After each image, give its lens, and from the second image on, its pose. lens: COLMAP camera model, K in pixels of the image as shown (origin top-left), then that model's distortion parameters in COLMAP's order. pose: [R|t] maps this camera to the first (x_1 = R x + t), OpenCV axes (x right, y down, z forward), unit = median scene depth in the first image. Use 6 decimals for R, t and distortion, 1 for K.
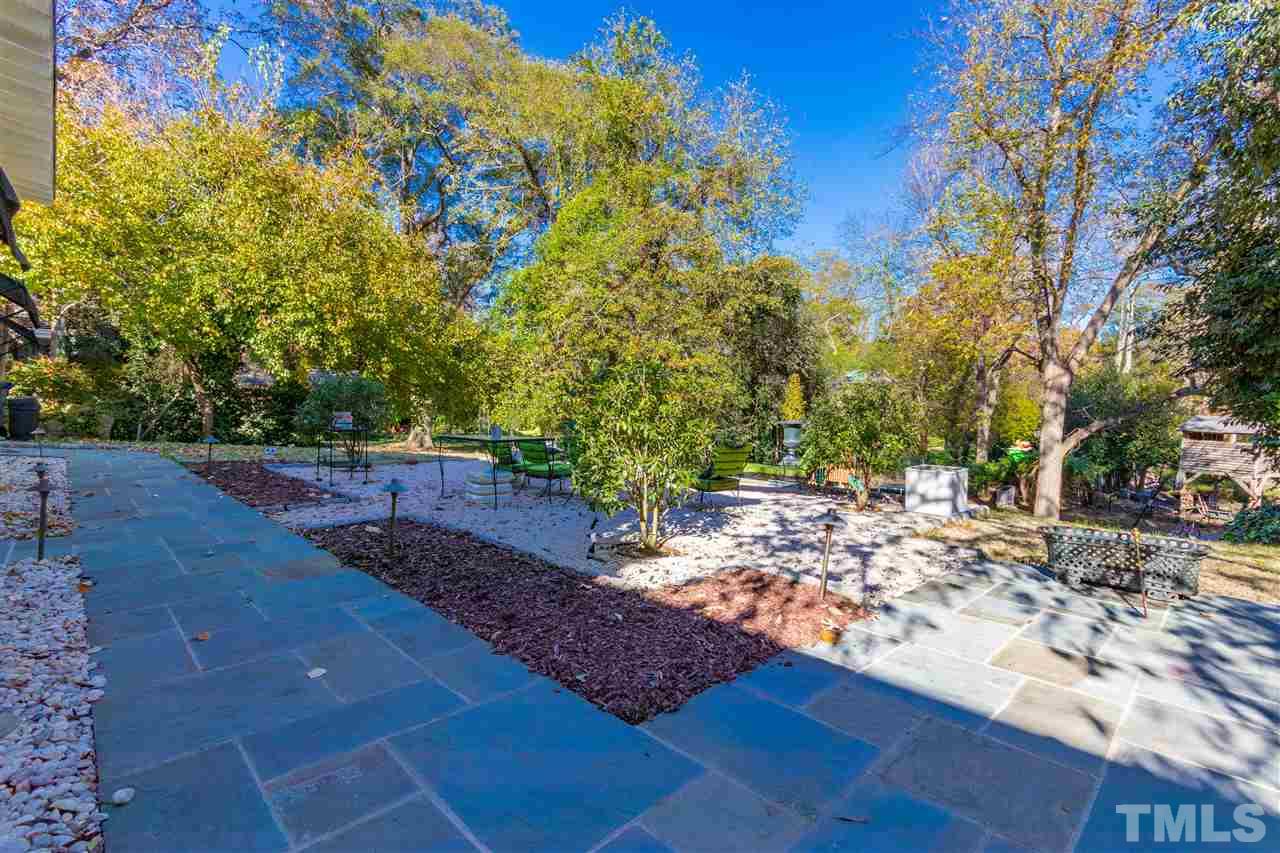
lens RADIAL K [[600.3, 0, 640.0], [0, 600.3, 426.5], [0, 0, 1]] dist [-0.001385, -0.000083]
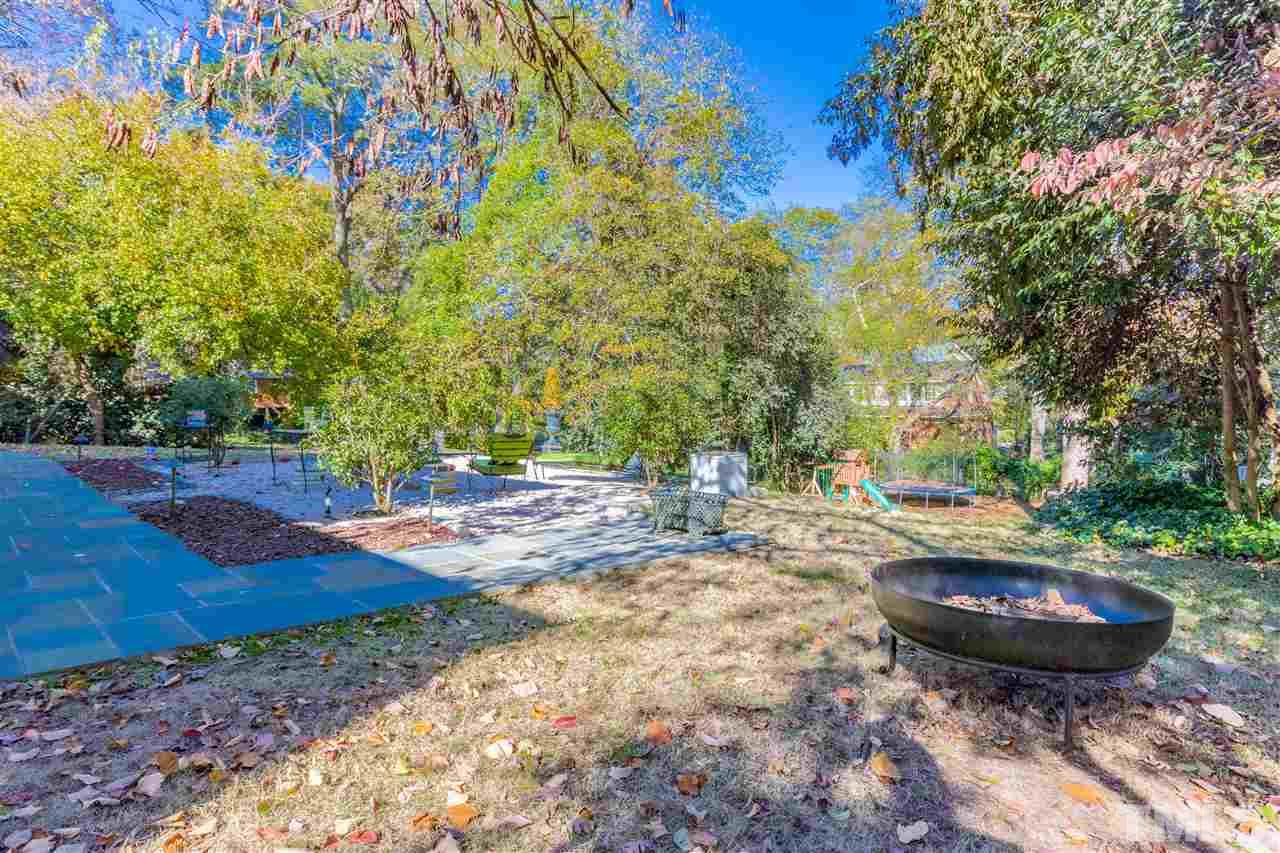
lens RADIAL K [[795.3, 0, 640.0], [0, 795.3, 426.5], [0, 0, 1]] dist [0.003747, 0.000078]
pose [[0.998192, -0.013471, -0.058579, 0.221750], [0.013590, 0.999906, 0.001632, 0.007899], [0.058551, -0.002425, 0.998281, -0.220120]]
